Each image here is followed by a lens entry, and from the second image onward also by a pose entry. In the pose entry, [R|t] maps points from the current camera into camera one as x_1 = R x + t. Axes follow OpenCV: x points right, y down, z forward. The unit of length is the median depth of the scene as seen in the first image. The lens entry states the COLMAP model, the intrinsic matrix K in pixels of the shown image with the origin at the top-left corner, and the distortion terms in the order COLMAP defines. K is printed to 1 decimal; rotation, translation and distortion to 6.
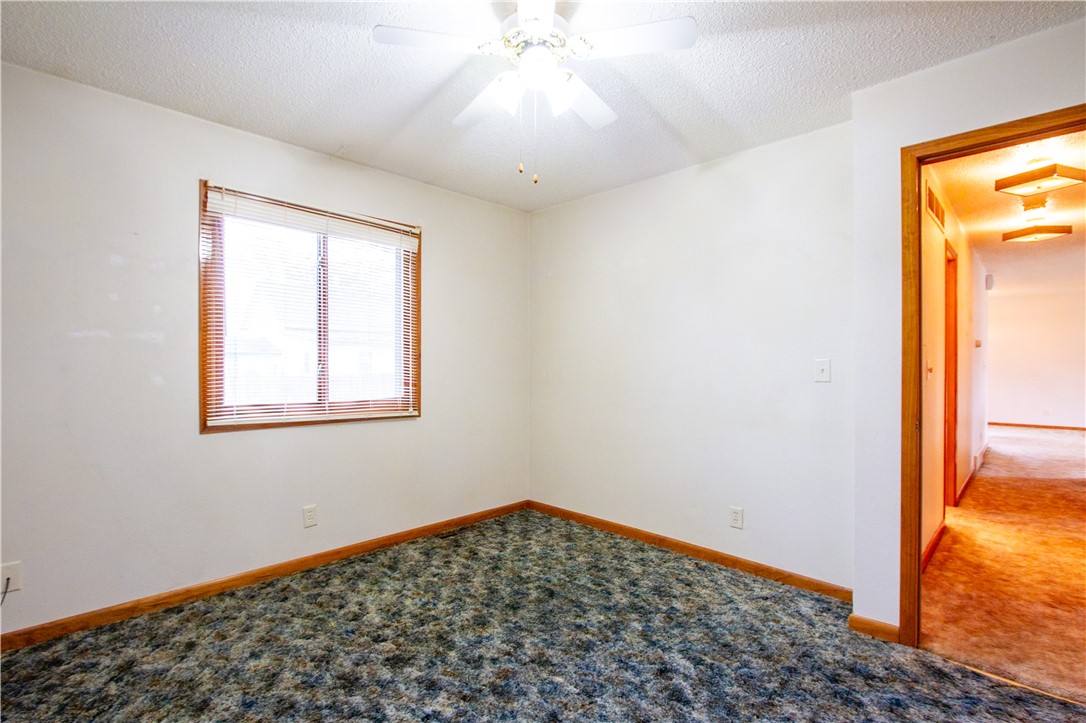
lens RADIAL K [[503.3, 0, 544.2], [0, 503.3, 367.2], [0, 0, 1]] dist [-0.015387, 0.002154]
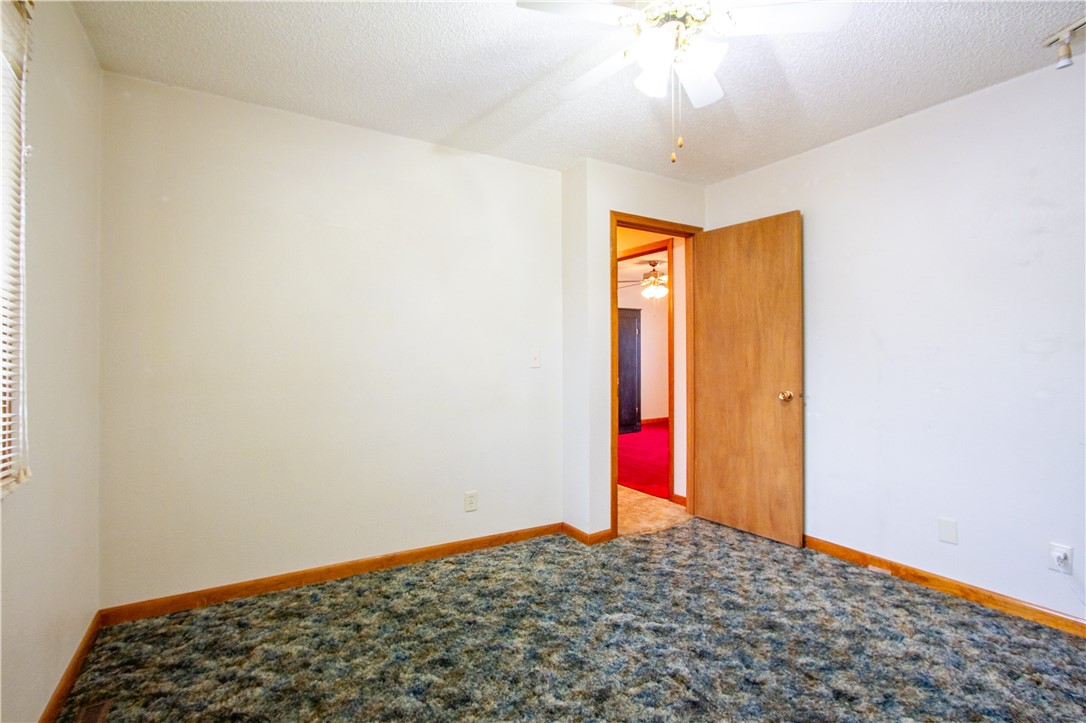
lens RADIAL K [[503.3, 0, 543.0], [0, 503.3, 354.5], [0, 0, 1]] dist [-0.015387, 0.002154]
pose [[0.259229, -0.001618, 0.965815, -0.659783], [0.007741, 0.999970, -0.000403, -0.003340], [-0.965785, 0.007581, 0.259234, 0.659127]]
